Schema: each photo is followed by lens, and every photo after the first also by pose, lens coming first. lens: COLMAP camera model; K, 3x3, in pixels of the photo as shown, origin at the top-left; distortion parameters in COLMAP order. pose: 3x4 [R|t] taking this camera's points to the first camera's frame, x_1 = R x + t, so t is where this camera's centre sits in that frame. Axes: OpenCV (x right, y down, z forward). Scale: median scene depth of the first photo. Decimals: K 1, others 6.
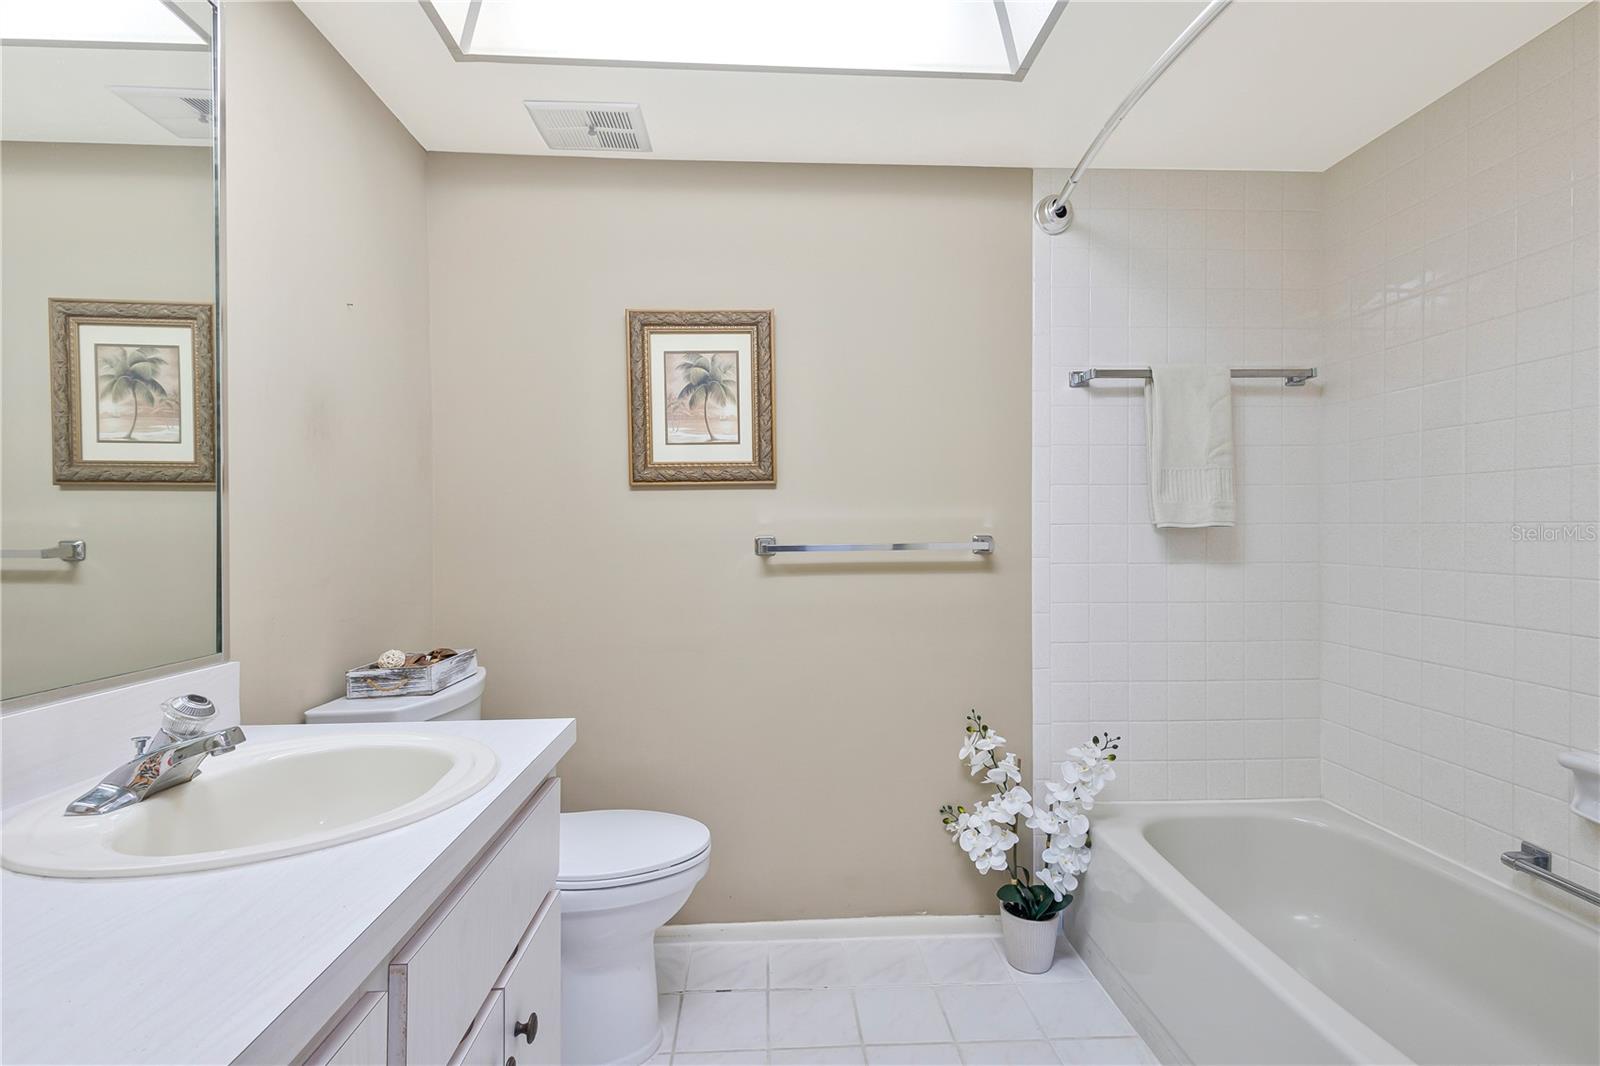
lens RADIAL K [[743.1, 0, 802.5], [0, 743.1, 551.1], [0, 0, 1]] dist [-0.001046, 0.000195]
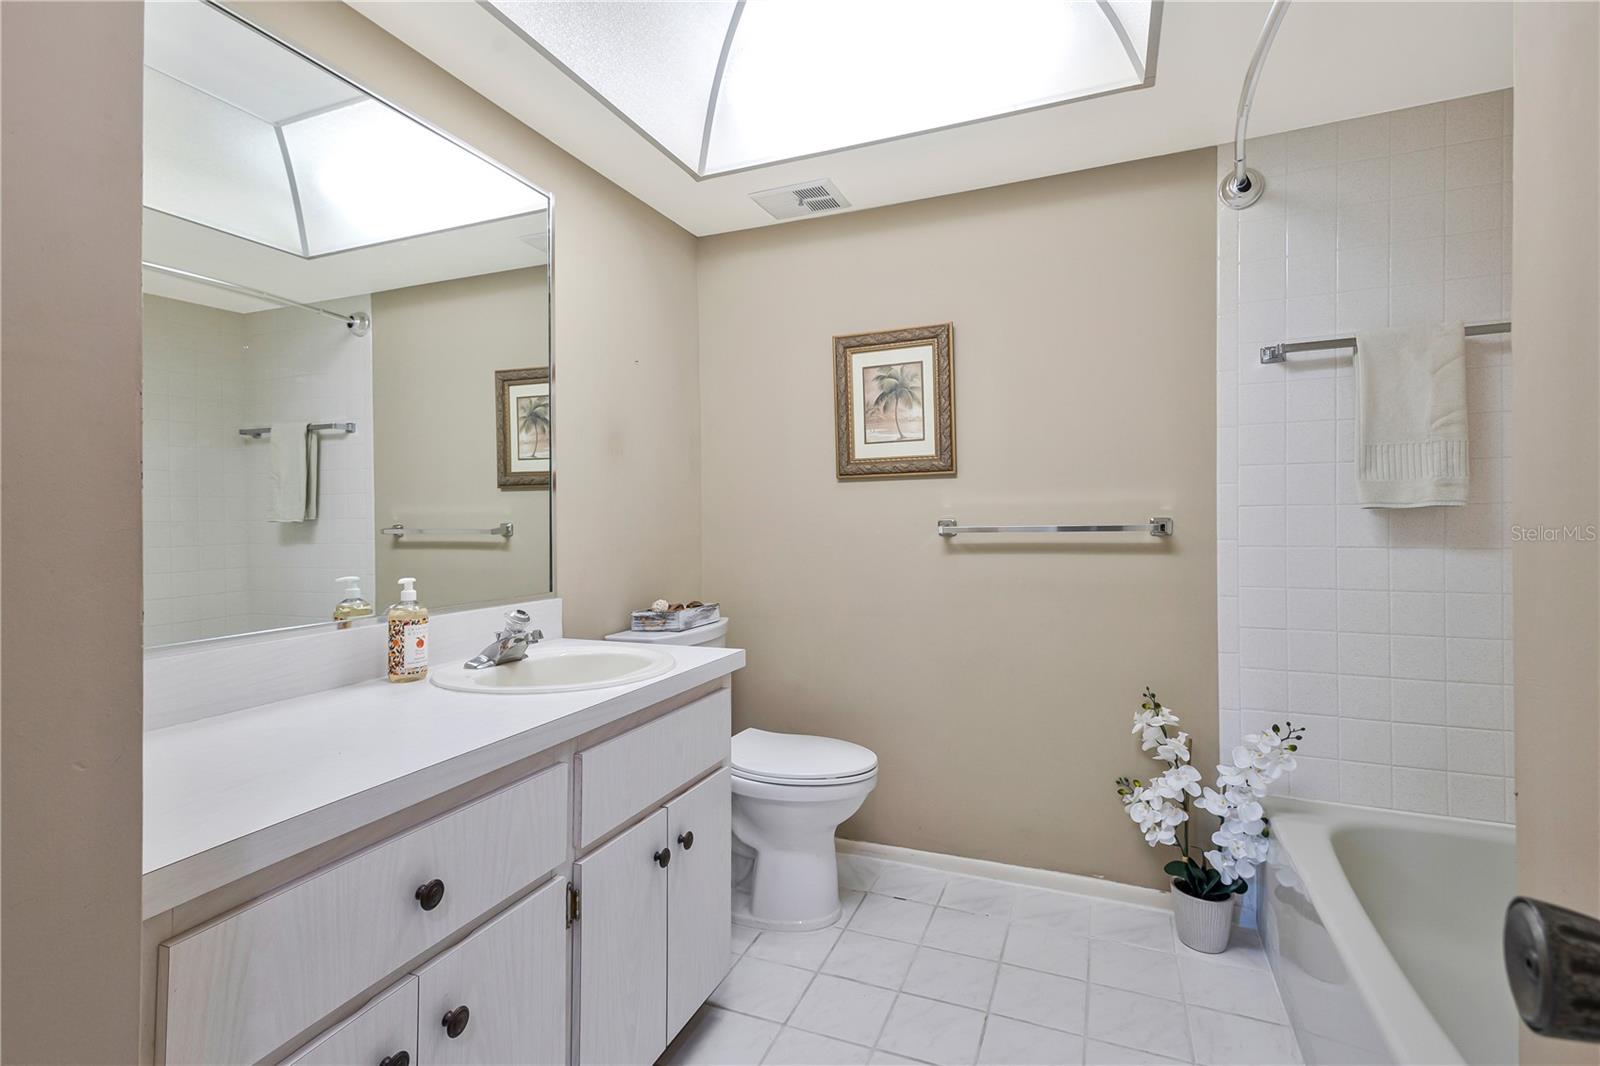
lens RADIAL K [[748.7, 0, 800.0], [0, 748.7, 533.0], [0, 0, 1]] dist [0.000174, 0.000061]
pose [[0.899395, 0.004657, -0.437111, 0.259987], [-0.003768, 0.999989, 0.002902, -0.000830], [0.437120, -0.000963, 0.899403, -0.148305]]
